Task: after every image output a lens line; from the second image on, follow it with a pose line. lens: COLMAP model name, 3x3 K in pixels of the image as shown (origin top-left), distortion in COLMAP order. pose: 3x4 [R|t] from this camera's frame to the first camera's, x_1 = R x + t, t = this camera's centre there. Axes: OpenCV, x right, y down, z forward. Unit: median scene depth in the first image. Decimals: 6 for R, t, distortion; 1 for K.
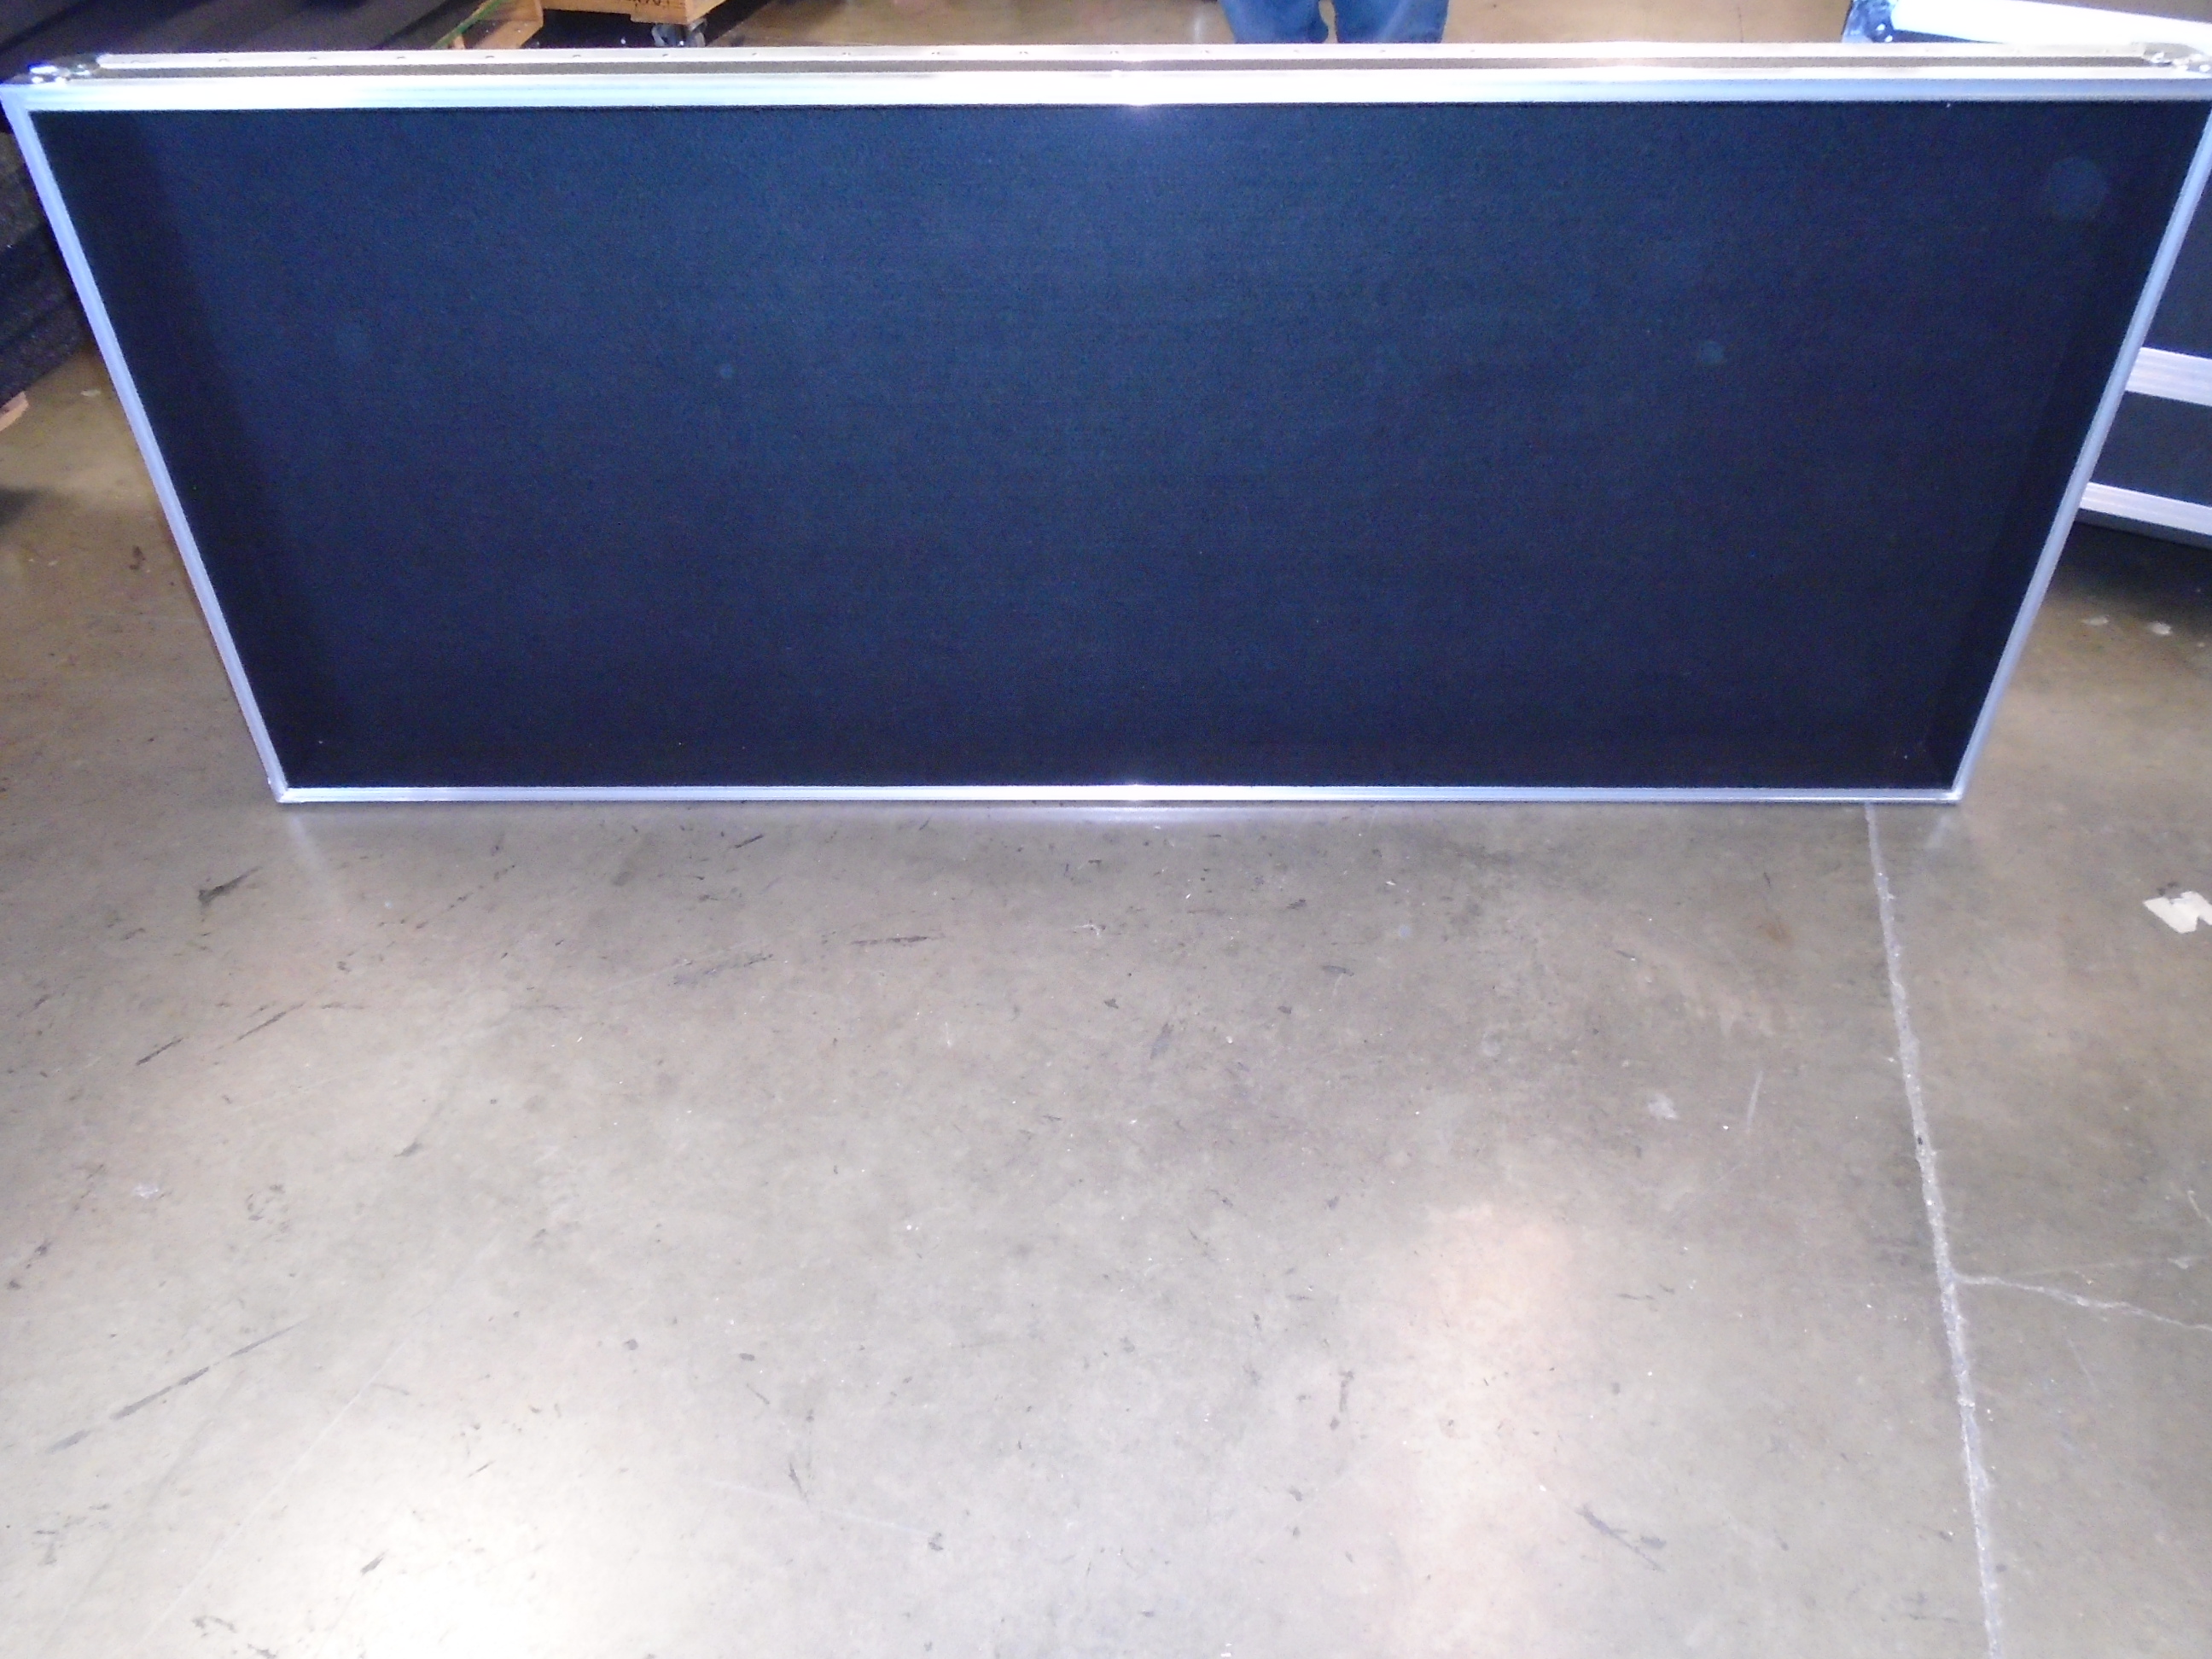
lens RADIAL K [[1665.9, 0, 1106.0], [0, 1665.9, 829.5], [0, 0, 1]] dist [-0.021678, 0.006256]
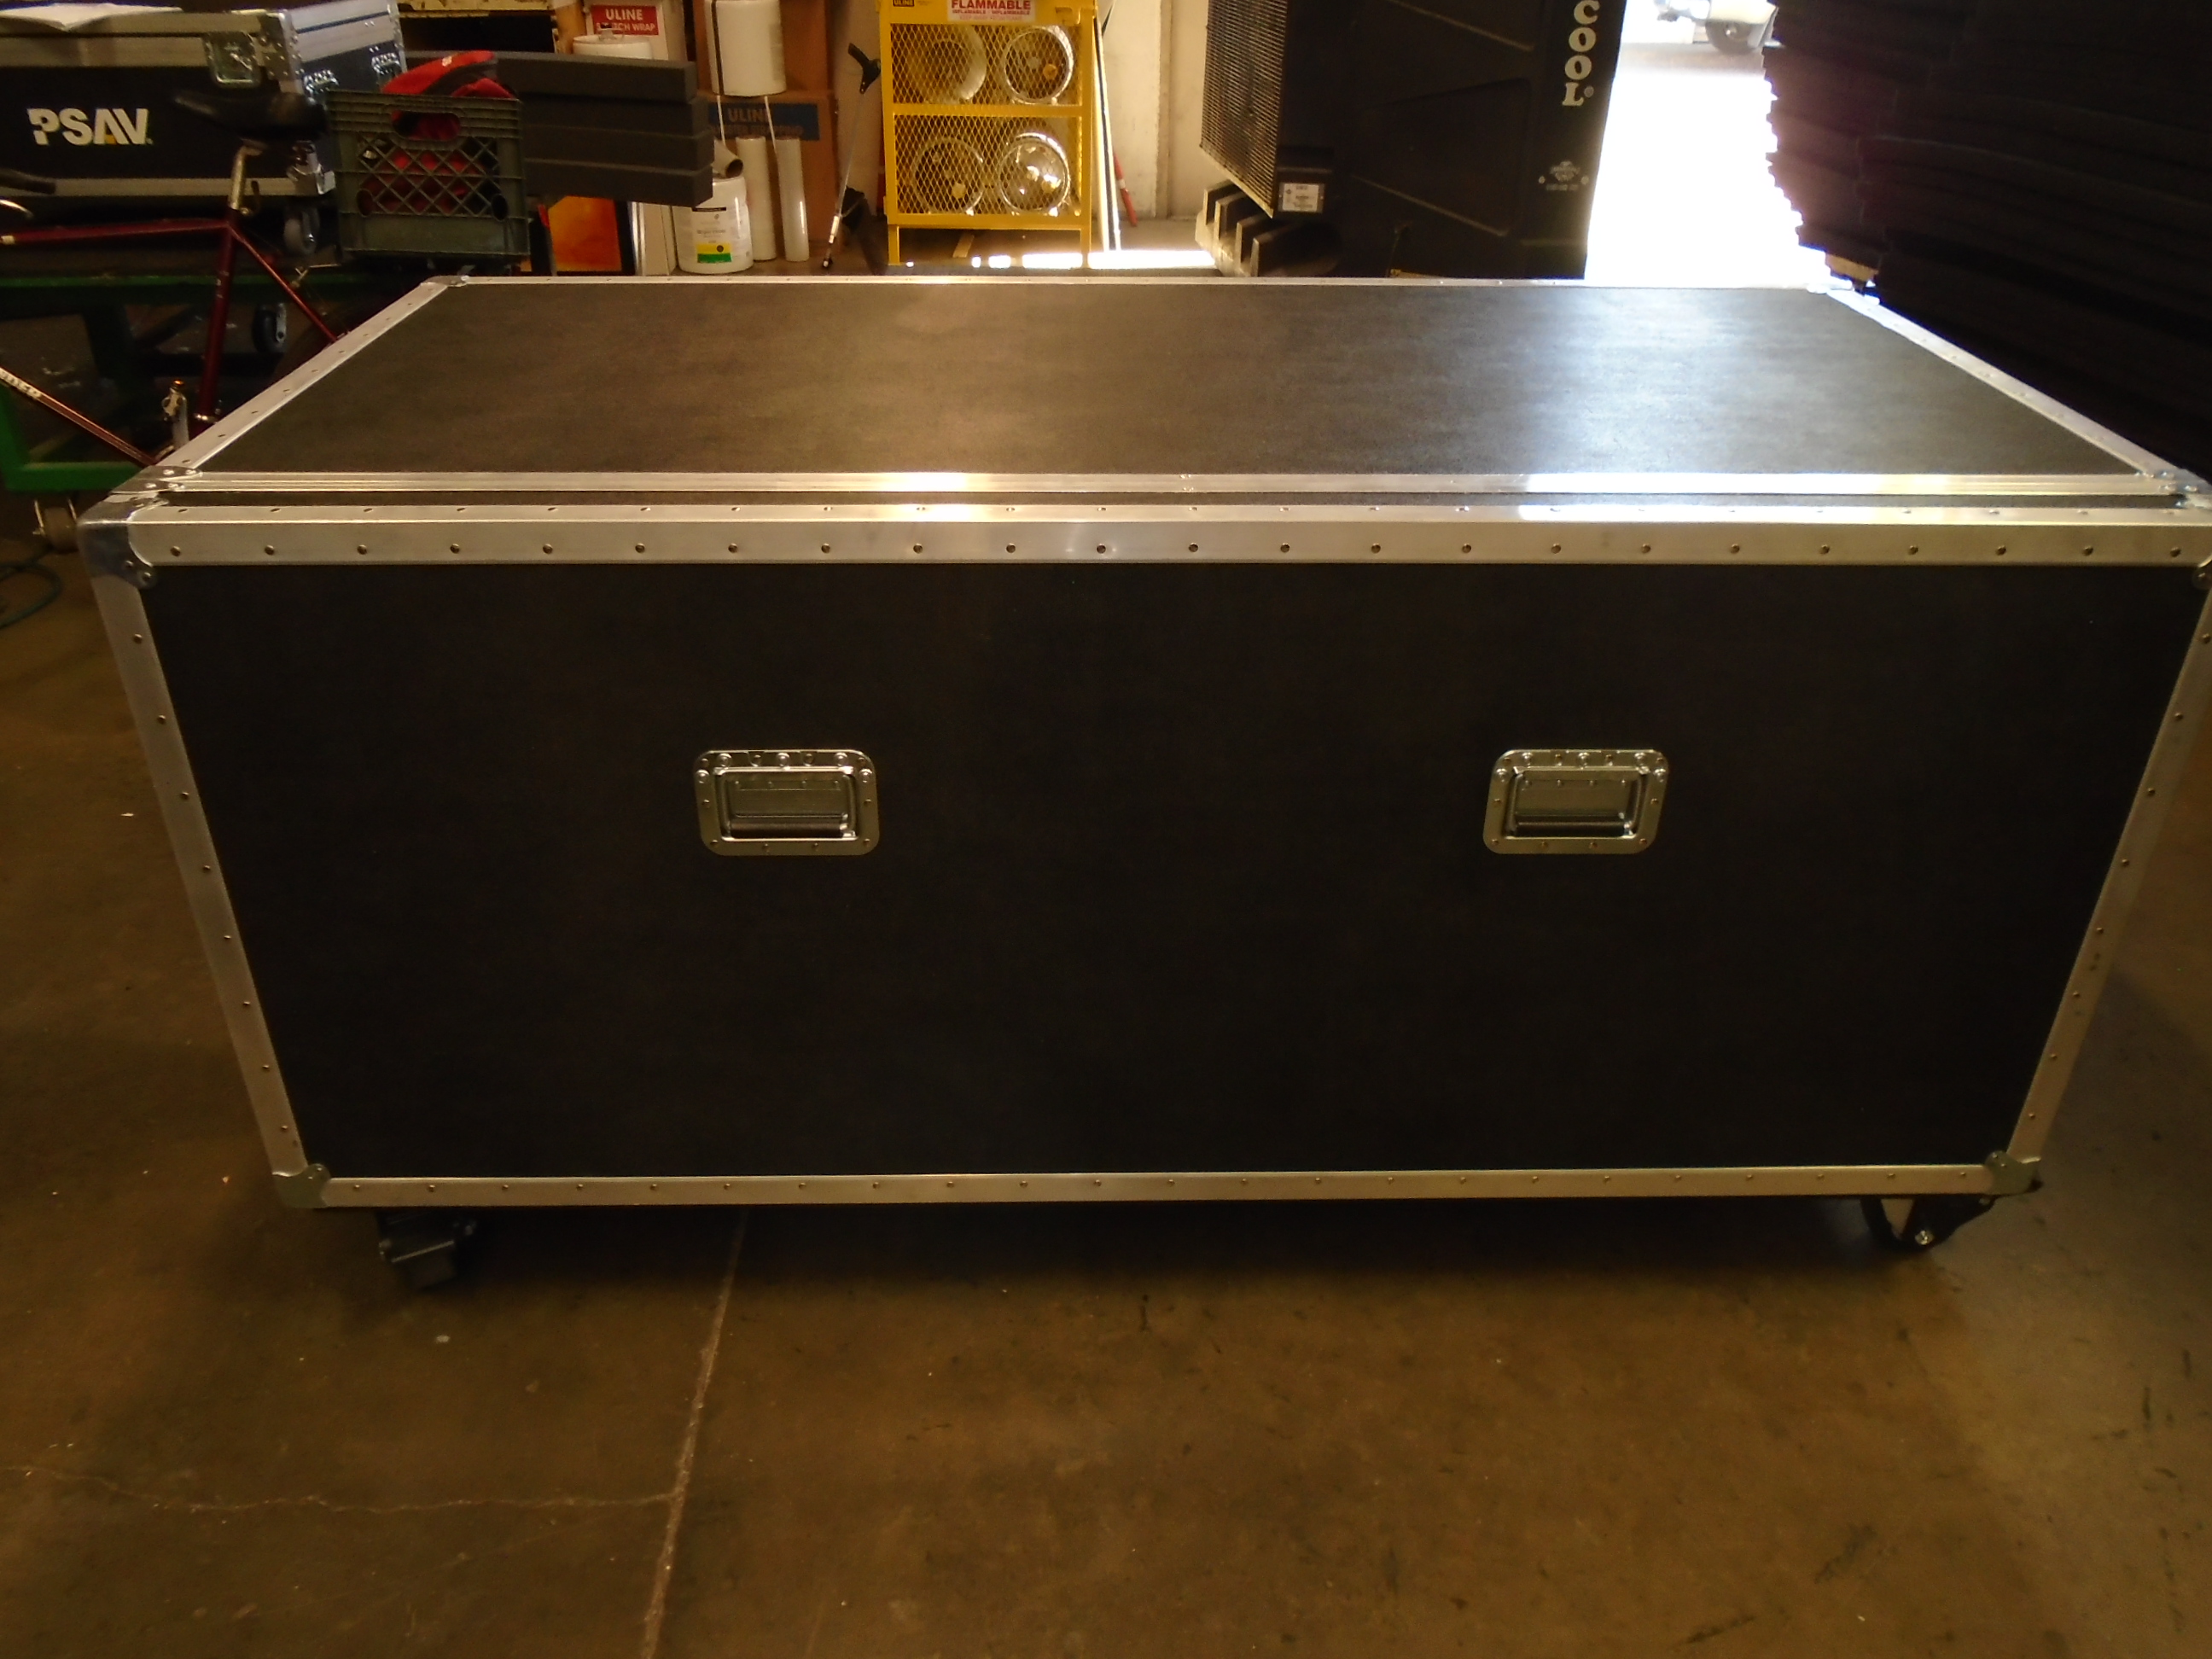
lens RADIAL K [[1665.9, 0, 1106.0], [0, 1665.9, 829.5], [0, 0, 1]] dist [-0.021678, 0.006256]
pose [[-0.961590, 0.132275, -0.240517, 0.413207], [-0.185864, 0.331026, 0.925136, -0.993204], [0.201990, 0.934305, -0.293726, 0.913679]]
